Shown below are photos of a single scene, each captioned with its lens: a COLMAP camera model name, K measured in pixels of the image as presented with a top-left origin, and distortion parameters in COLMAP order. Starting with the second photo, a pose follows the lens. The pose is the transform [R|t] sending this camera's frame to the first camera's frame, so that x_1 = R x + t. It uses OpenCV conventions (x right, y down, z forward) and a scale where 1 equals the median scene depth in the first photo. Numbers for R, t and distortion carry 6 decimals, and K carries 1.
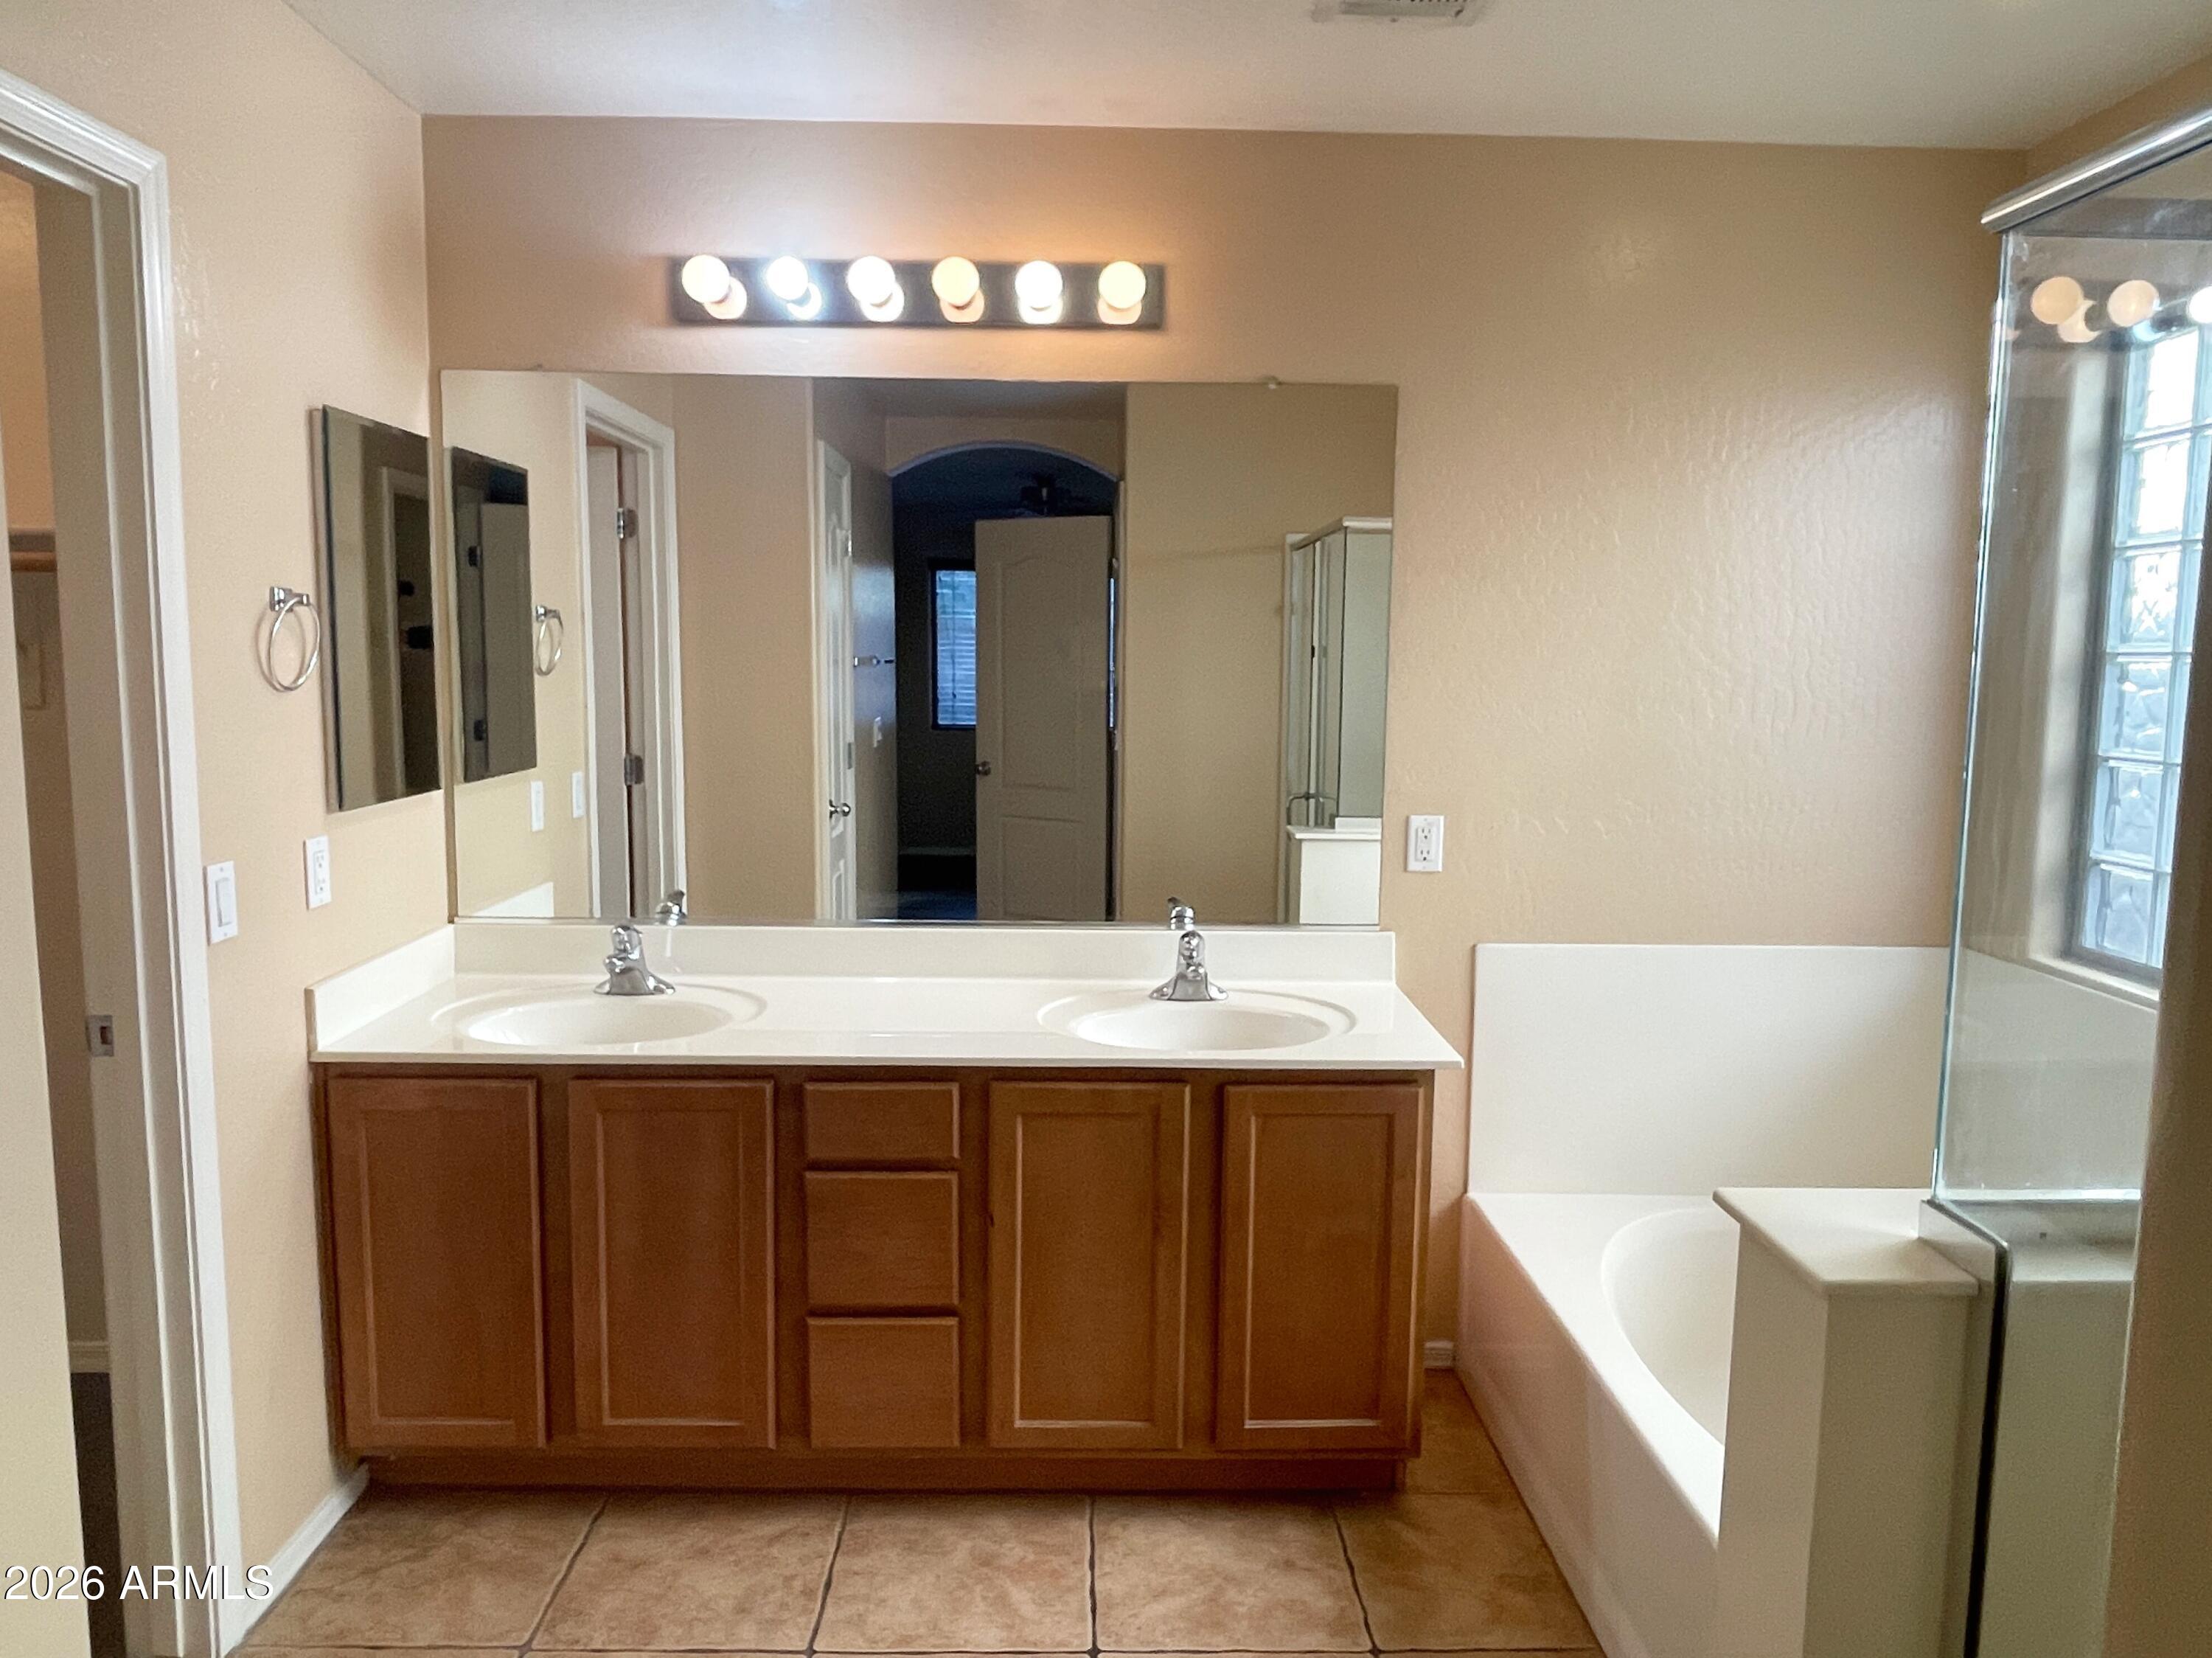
lens RADIAL K [[1517.3, 0, 1106.0], [0, 1517.3, 829.0], [0, 0, 1]] dist [0.035980, -0.083752]
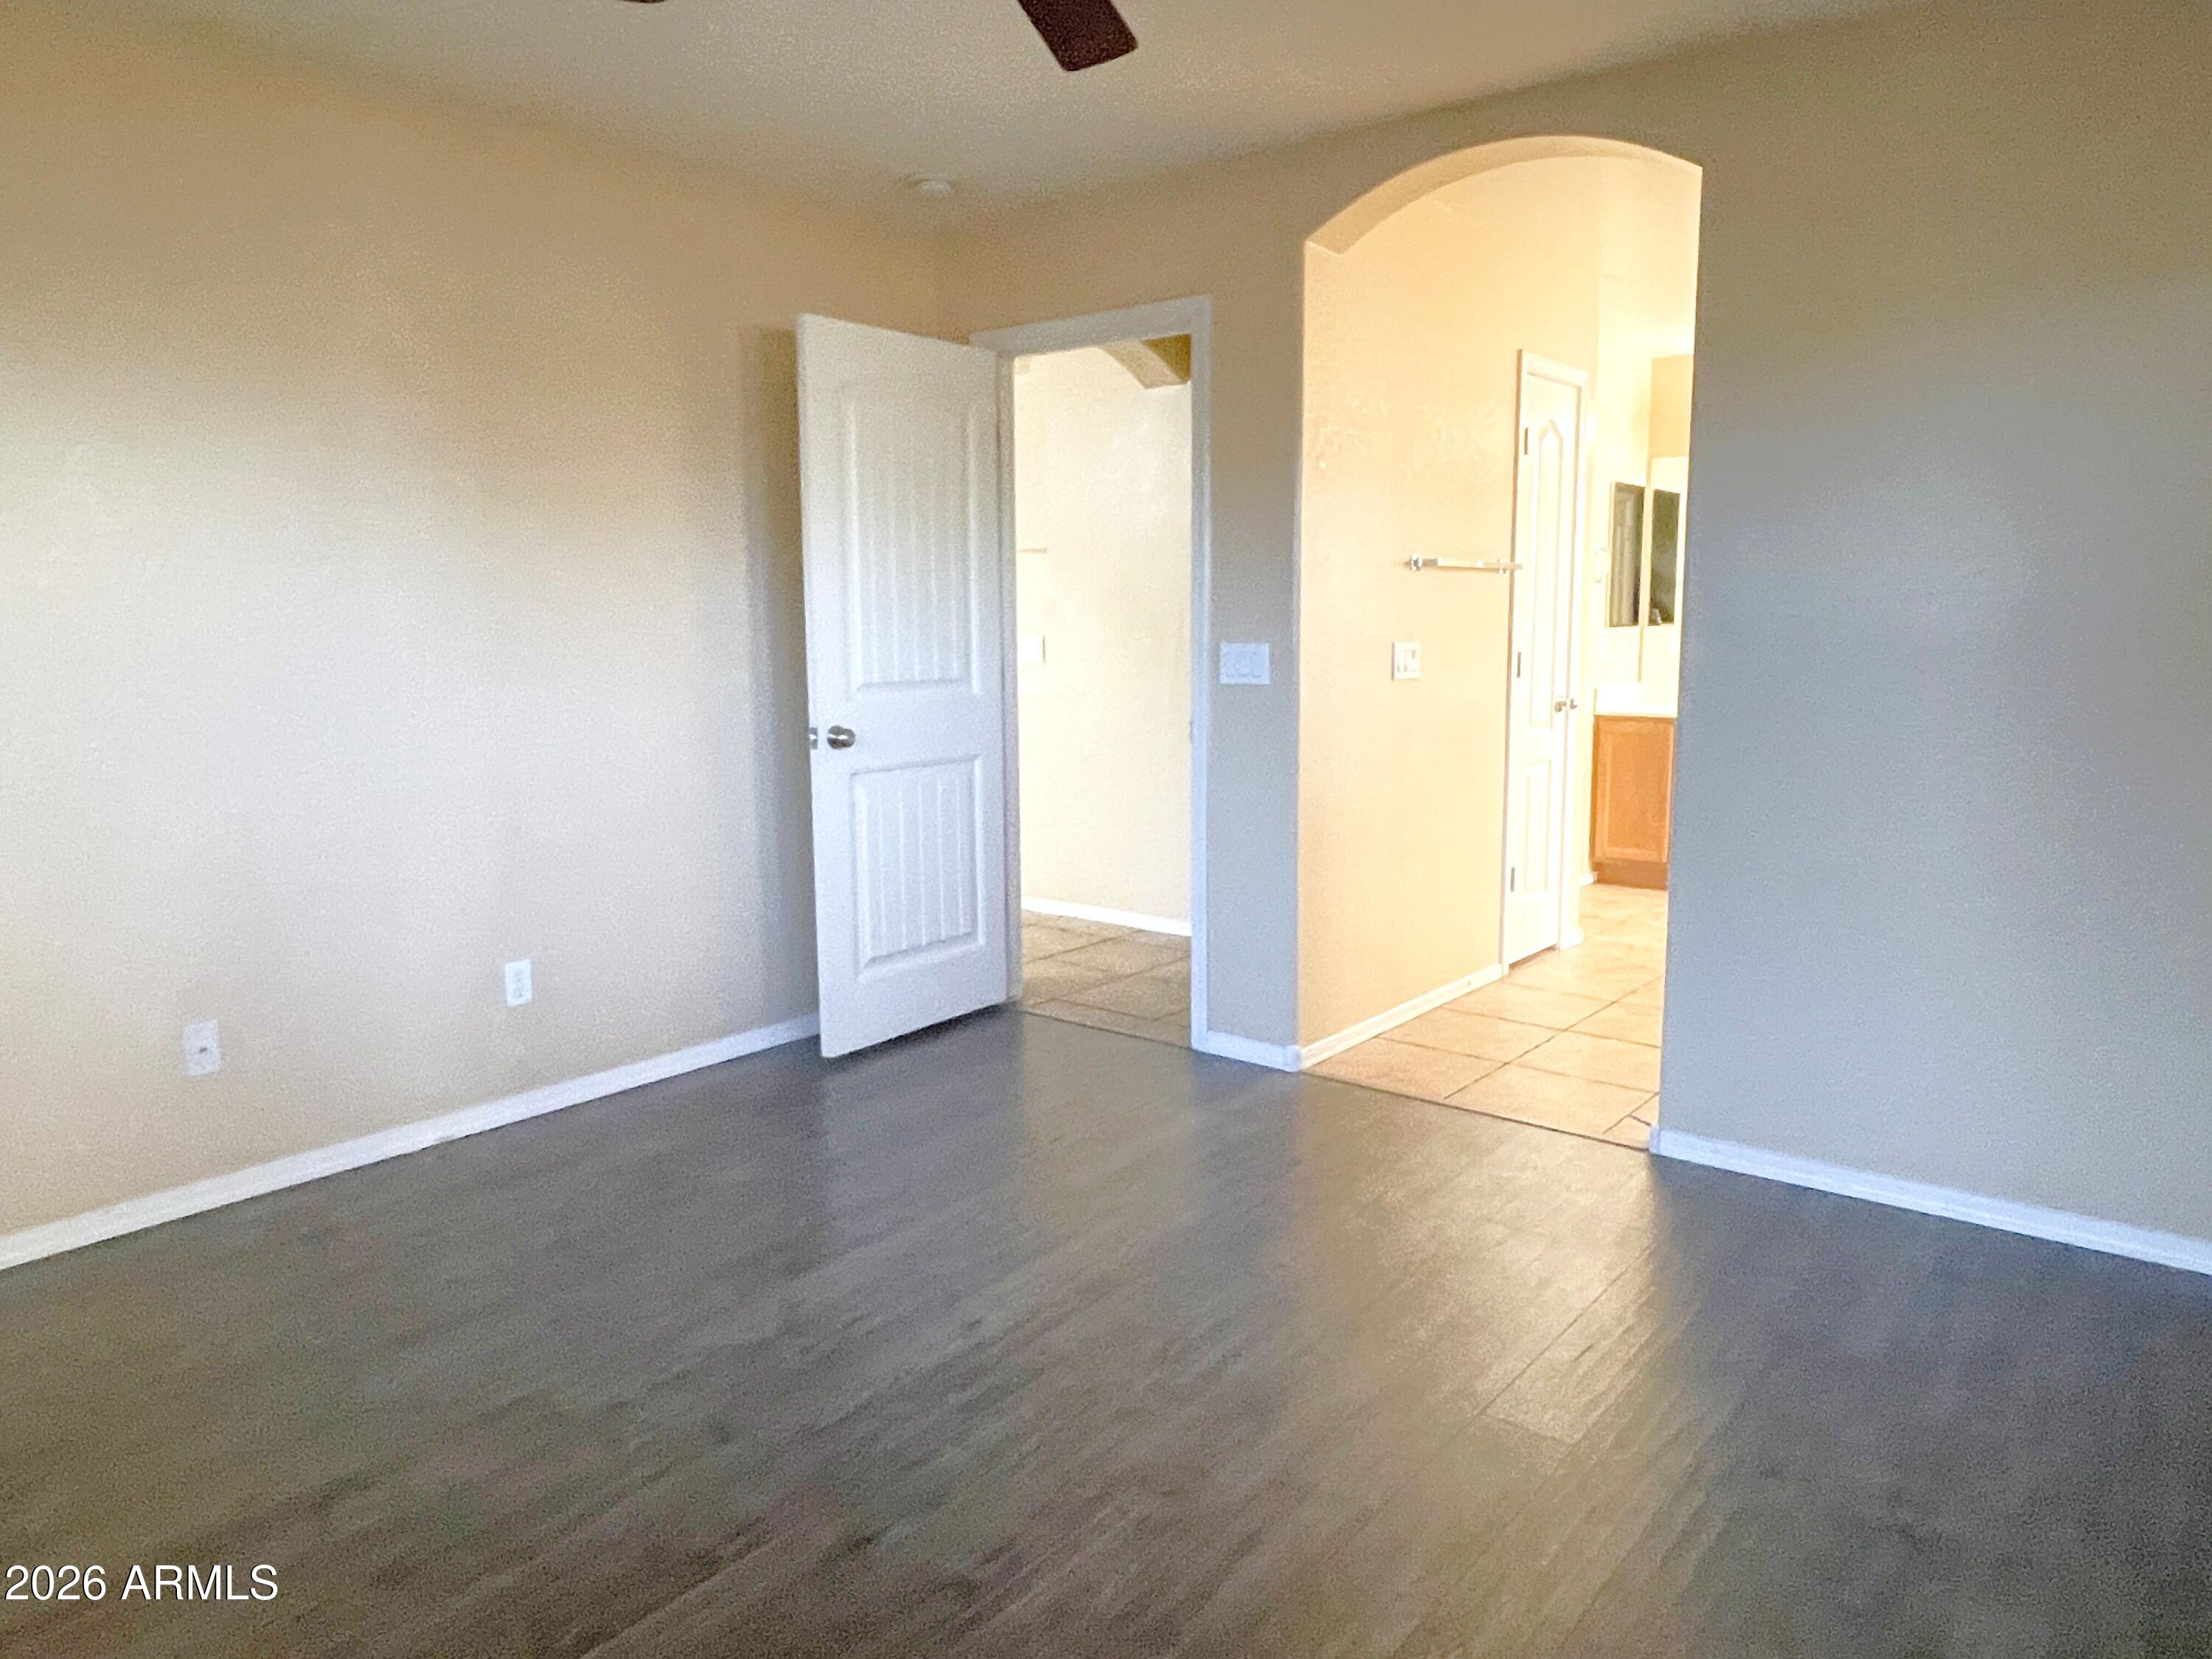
lens RADIAL K [[1499.3, 0, 1125.5], [0, 1499.3, 823.9], [0, 0, 1]] dist [0.002701, -0.040097]
pose [[0.749953, 0.068763, -0.657907, 0.657915], [-0.043498, 0.997556, 0.054680, 0.233585], [0.660059, -0.012390, 0.751112, -1.626603]]
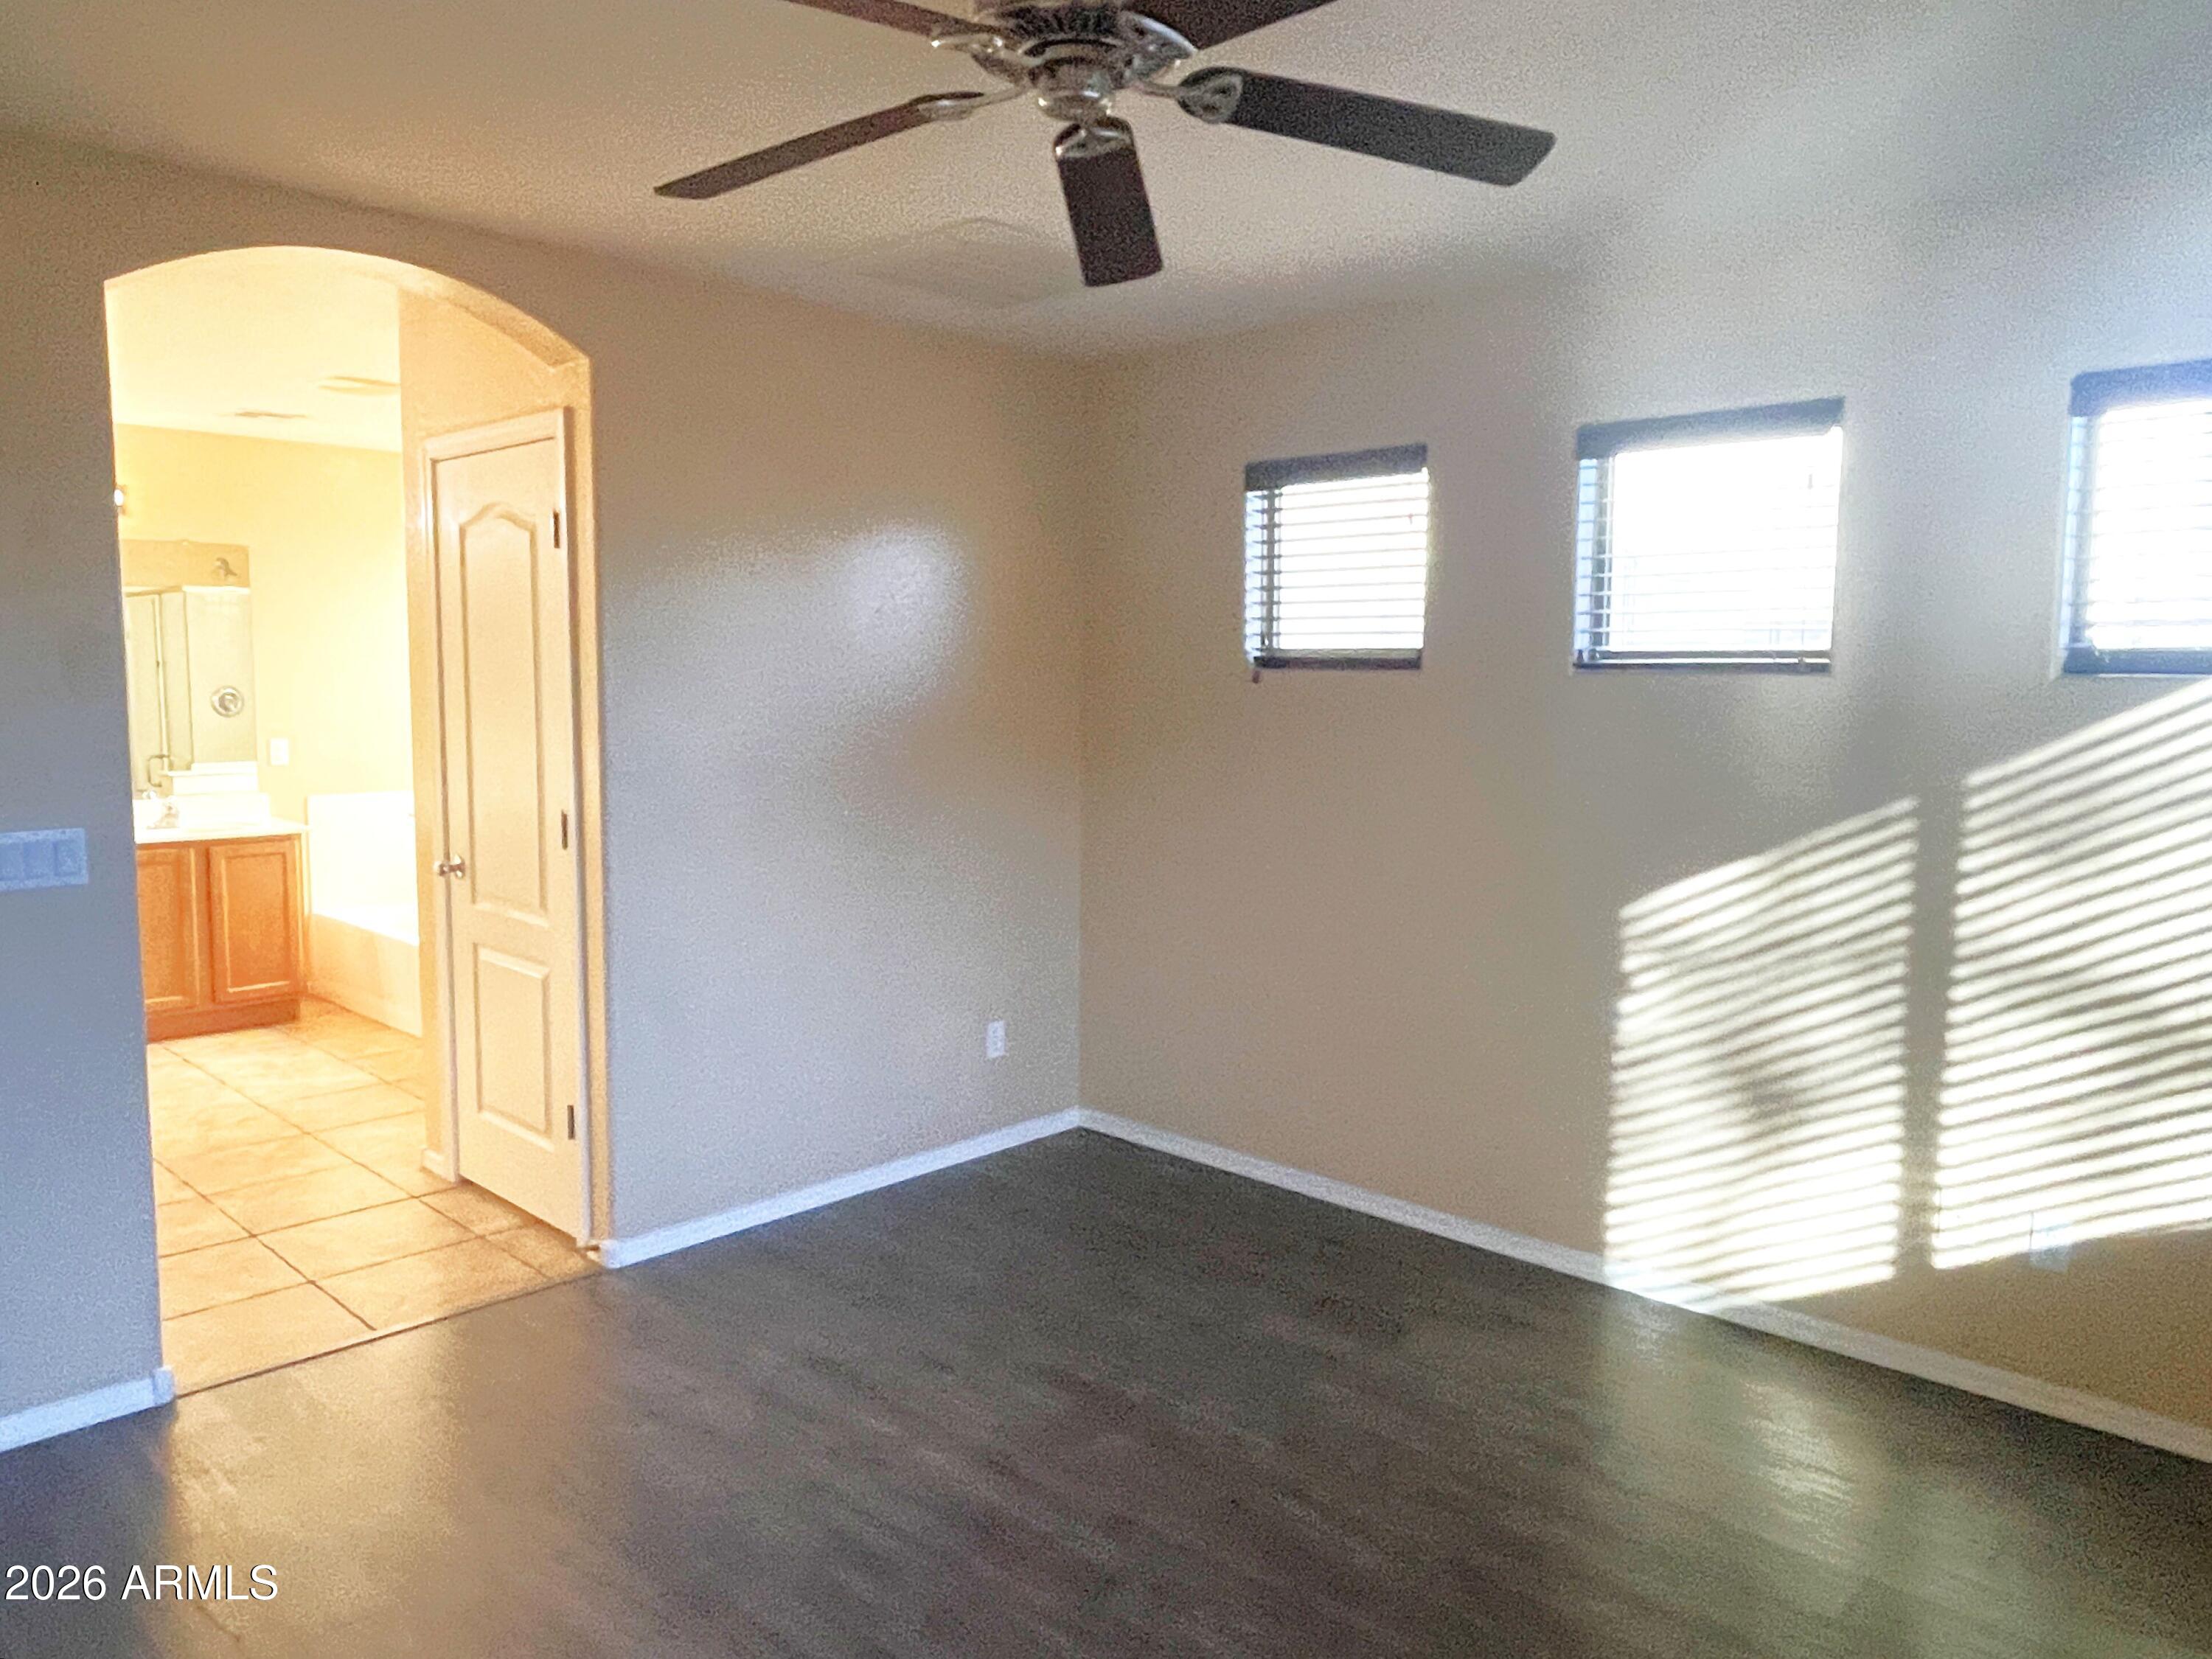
lens RADIAL K [[1499.3, 0, 1125.5], [0, 1499.3, 823.9], [0, 0, 1]] dist [0.002701, -0.040097]
pose [[0.708594, -0.091552, 0.699652, -0.521641], [0.086881, 0.995322, 0.042251, 0.148196], [-0.700247, 0.030847, 0.713234, -1.651764]]
